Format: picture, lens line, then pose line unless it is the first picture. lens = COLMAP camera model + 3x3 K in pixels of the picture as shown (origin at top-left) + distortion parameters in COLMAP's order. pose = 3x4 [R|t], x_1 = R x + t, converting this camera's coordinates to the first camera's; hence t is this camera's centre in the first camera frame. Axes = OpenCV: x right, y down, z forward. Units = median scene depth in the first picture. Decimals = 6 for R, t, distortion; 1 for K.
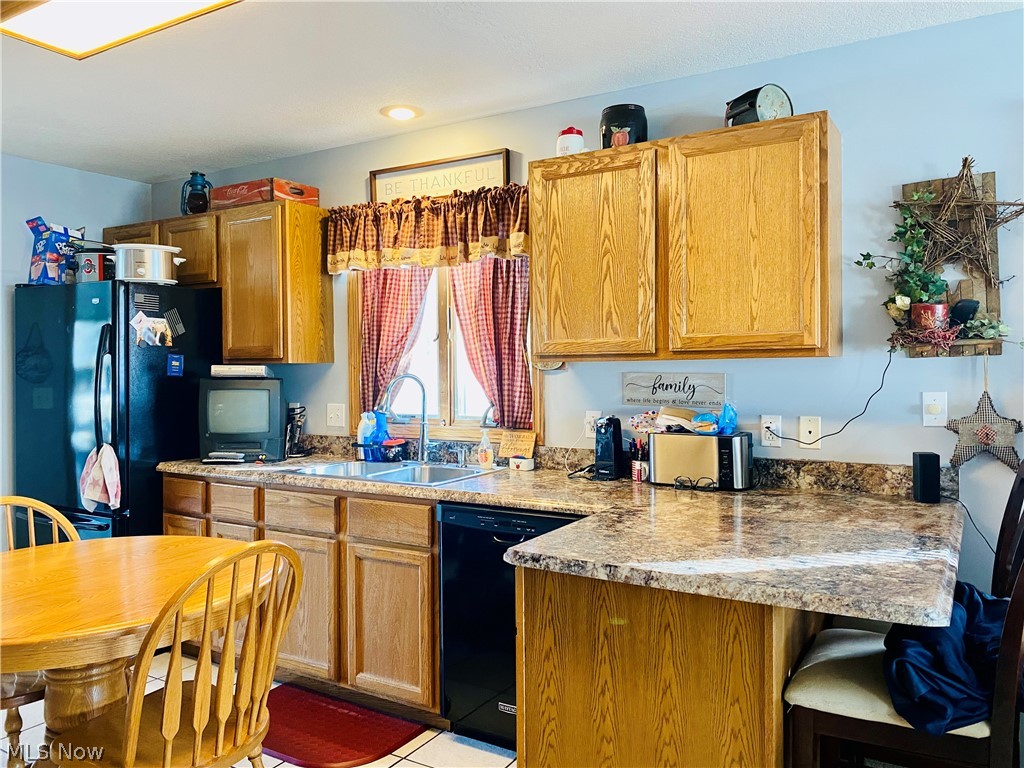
lens RADIAL K [[791.8, 0, 508.3], [0, 791.8, 377.9], [0, 0, 1]] dist [0.049195, -0.059335]
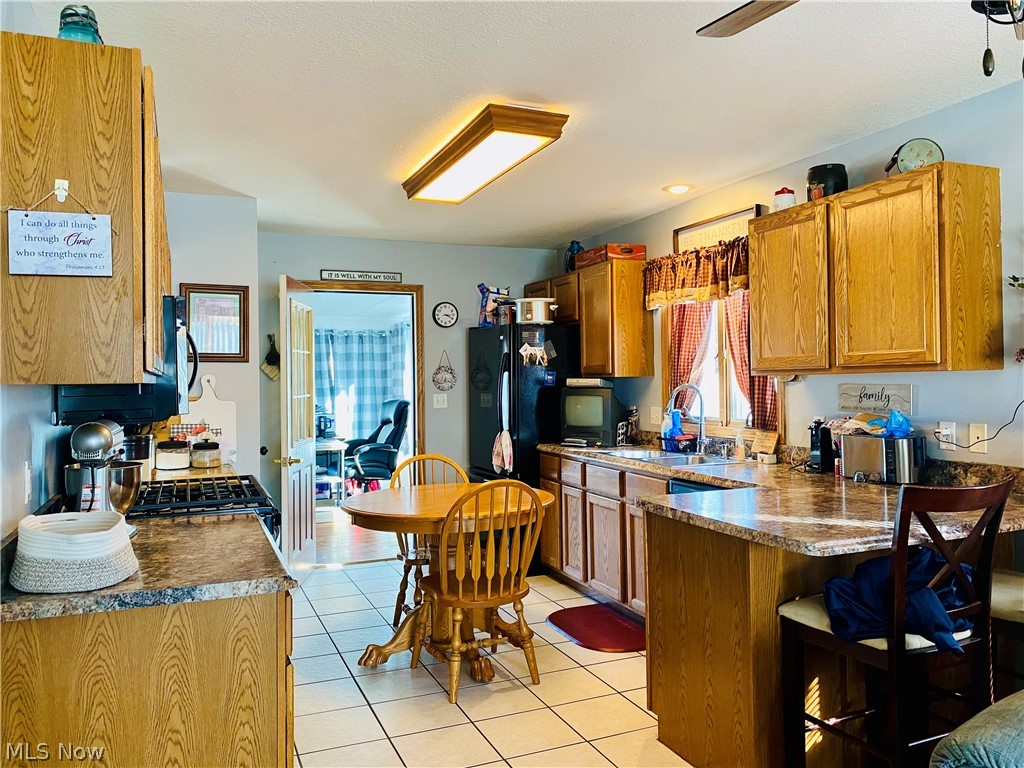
lens RADIAL K [[791.8, 0, 474.6], [0, 791.8, 370.3], [0, 0, 1]] dist [0.049195, -0.059335]
pose [[0.780964, -0.011268, -0.624475, 0.430567], [-0.001628, 0.999797, -0.020076, -0.001953], [0.624574, 0.016695, 0.780787, -0.249299]]
